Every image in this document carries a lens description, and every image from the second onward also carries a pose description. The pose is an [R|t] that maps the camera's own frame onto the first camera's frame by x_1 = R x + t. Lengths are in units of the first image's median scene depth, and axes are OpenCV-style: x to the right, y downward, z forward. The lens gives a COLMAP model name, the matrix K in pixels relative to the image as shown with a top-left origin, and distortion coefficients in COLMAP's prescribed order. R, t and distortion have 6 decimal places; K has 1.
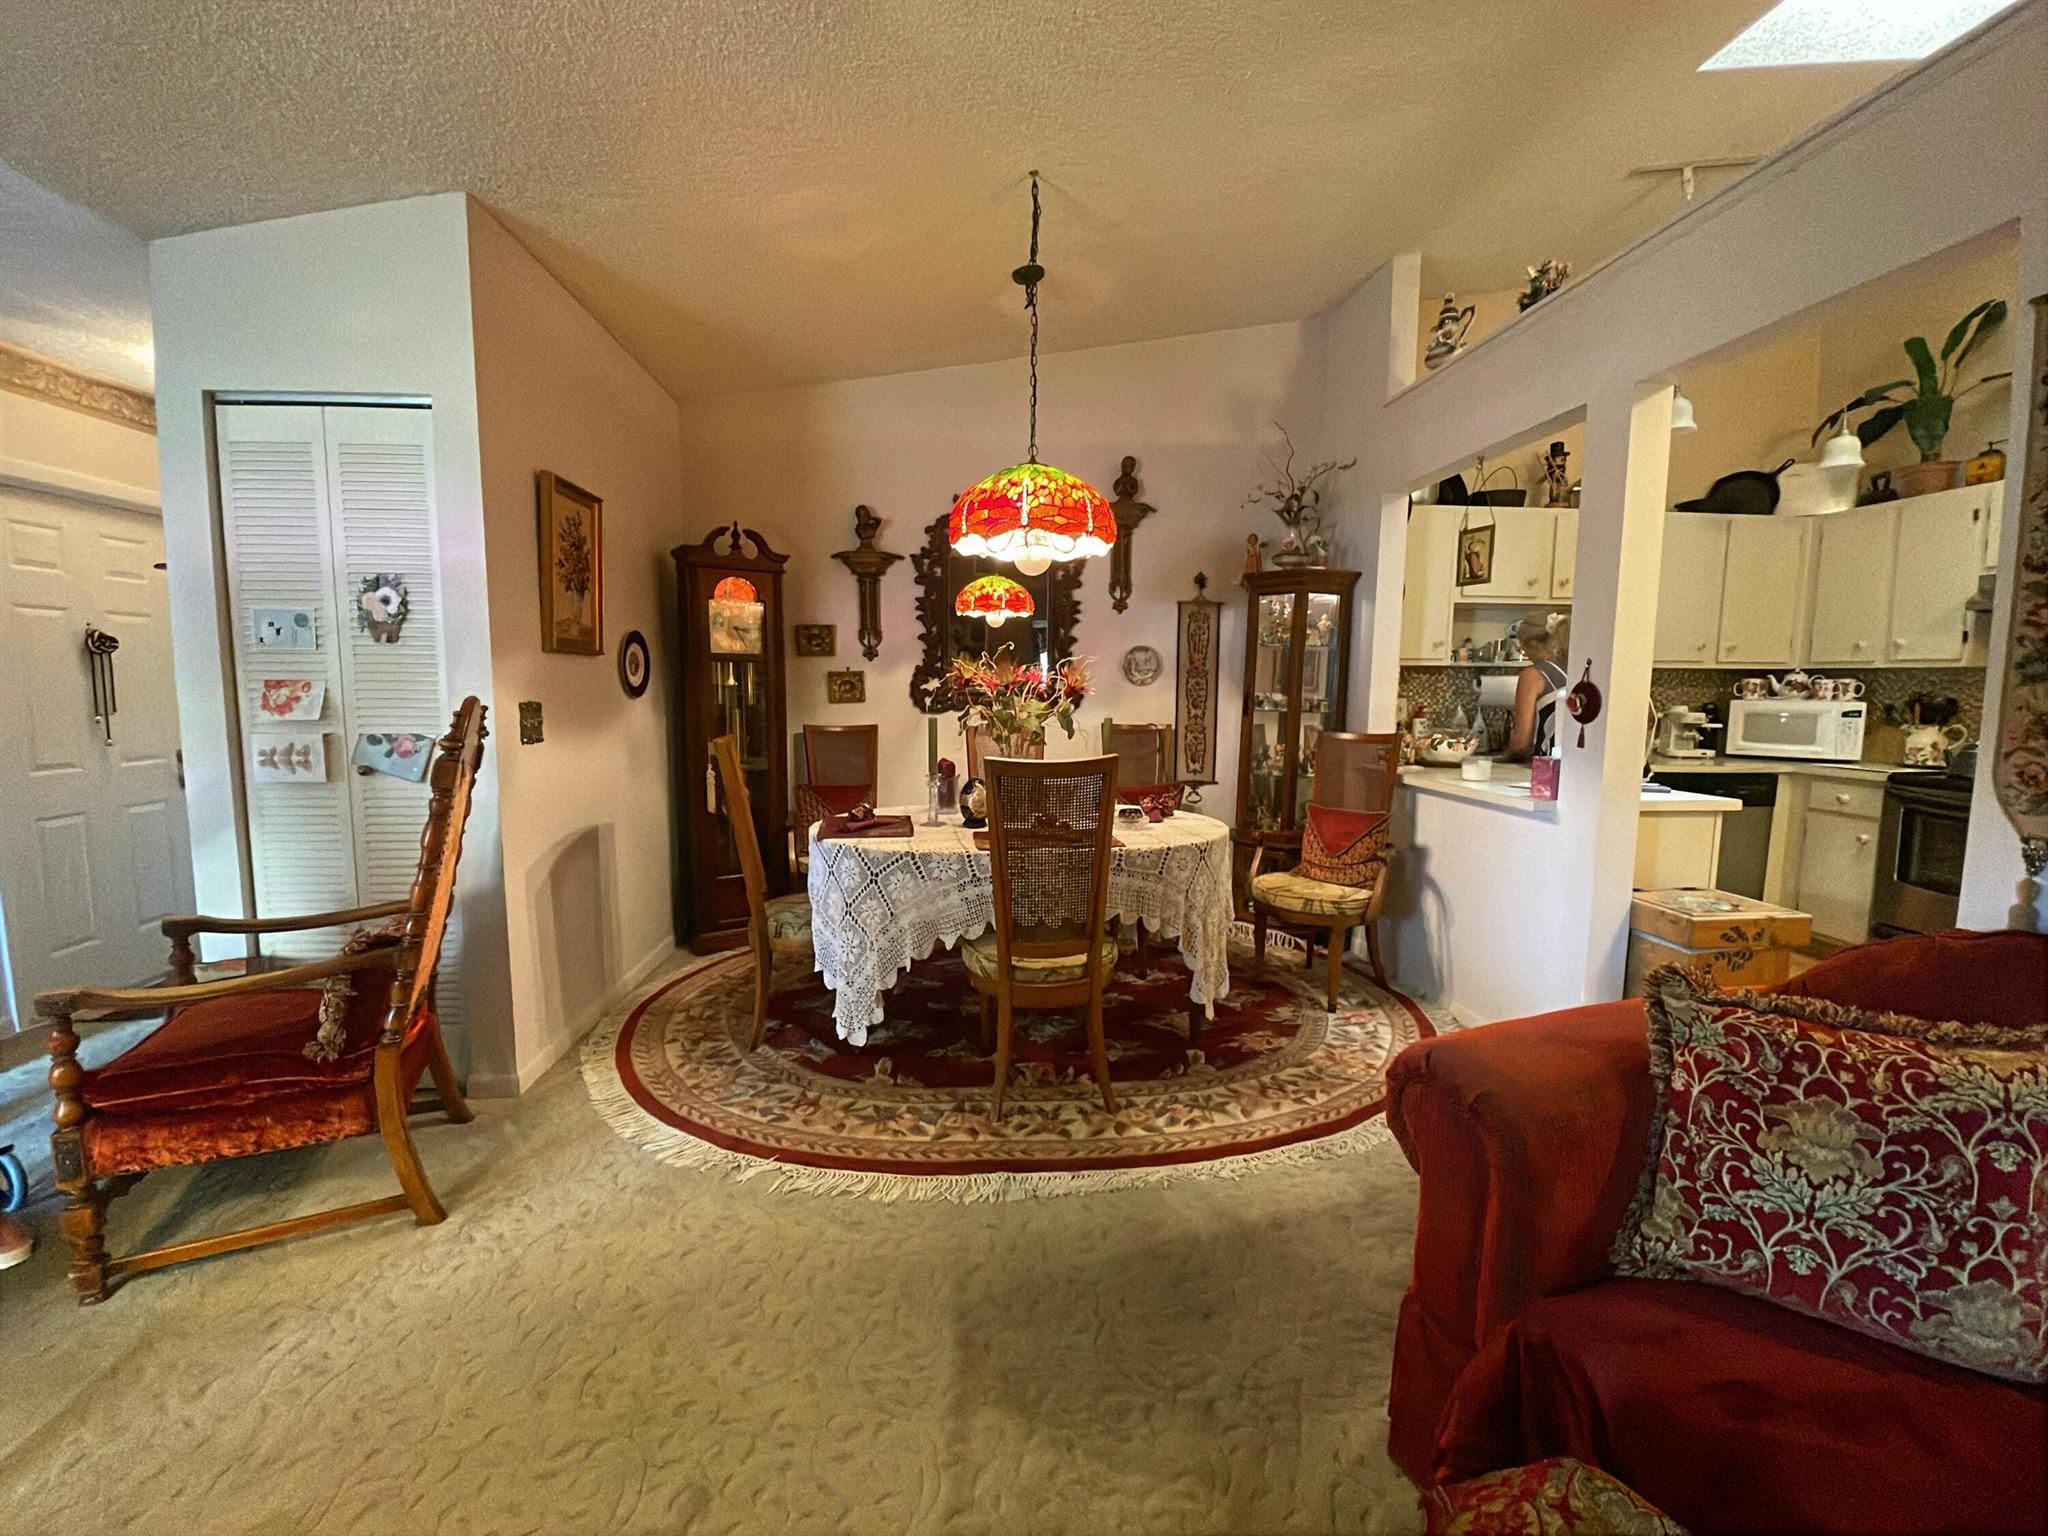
lens RADIAL K [[814.5, 0, 1024.0], [0, 814.5, 768.0], [0, 0, 1]] dist [0.036216, -0.023811]
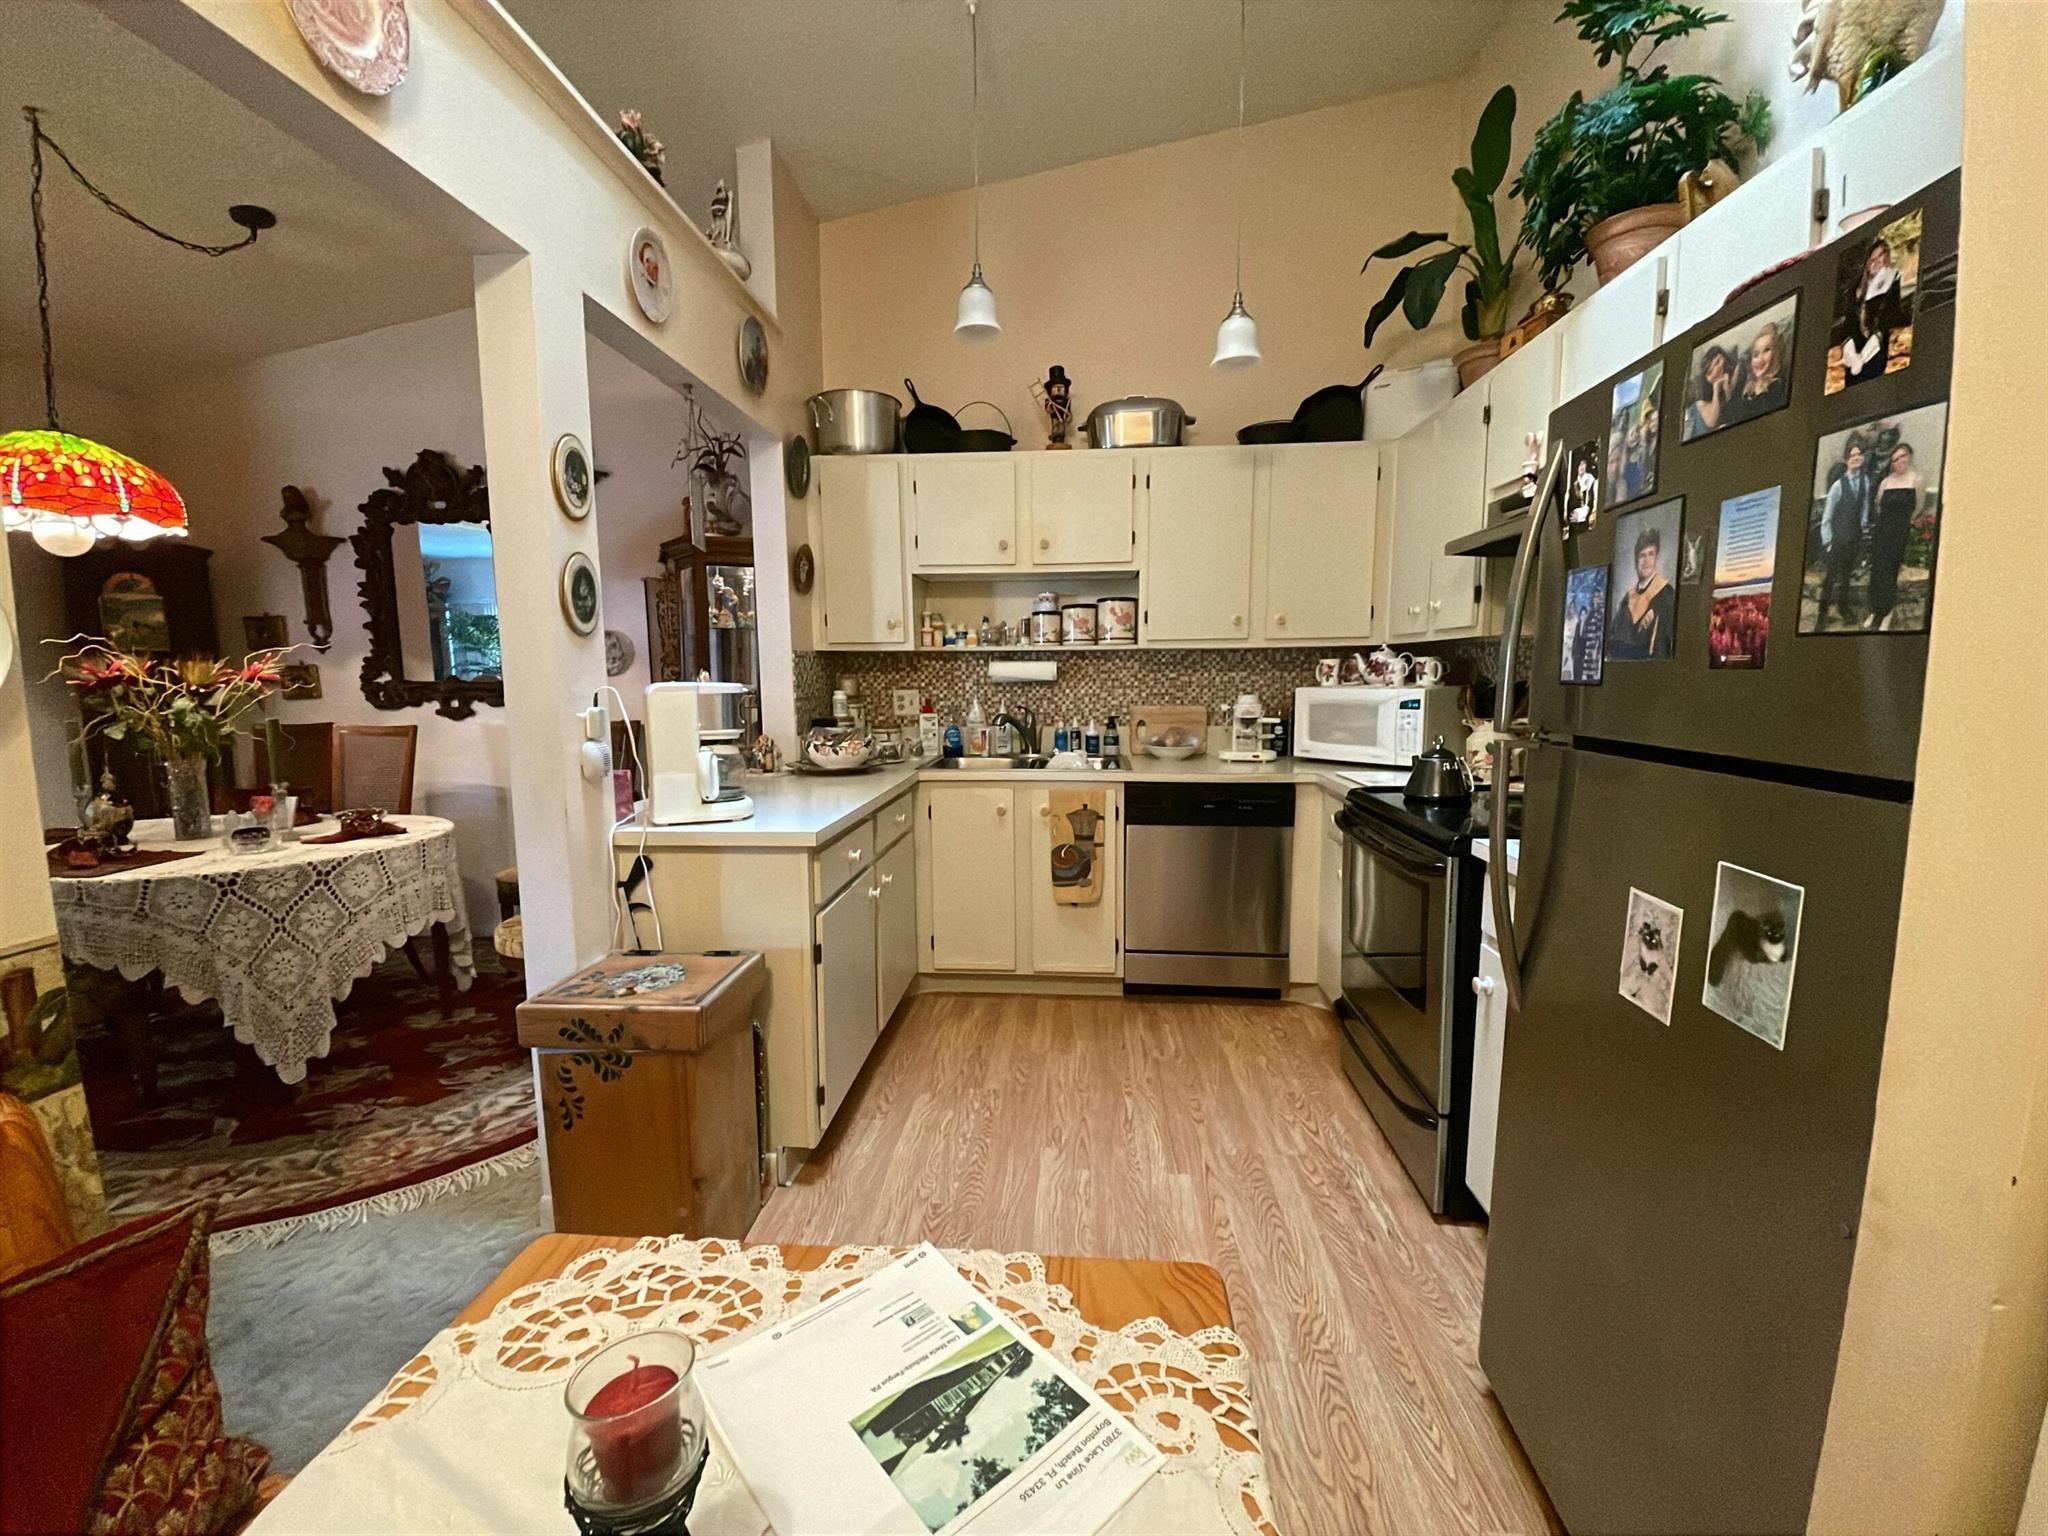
lens RADIAL K [[814.5, 0, 1024.0], [0, 814.5, 768.0], [0, 0, 1]] dist [0.036216, -0.023811]
pose [[0.985344, 0.006597, -0.170454, 0.767218], [-0.003066, 0.999775, 0.020970, -0.022771], [0.170554, -0.020140, 0.985143, 0.211067]]
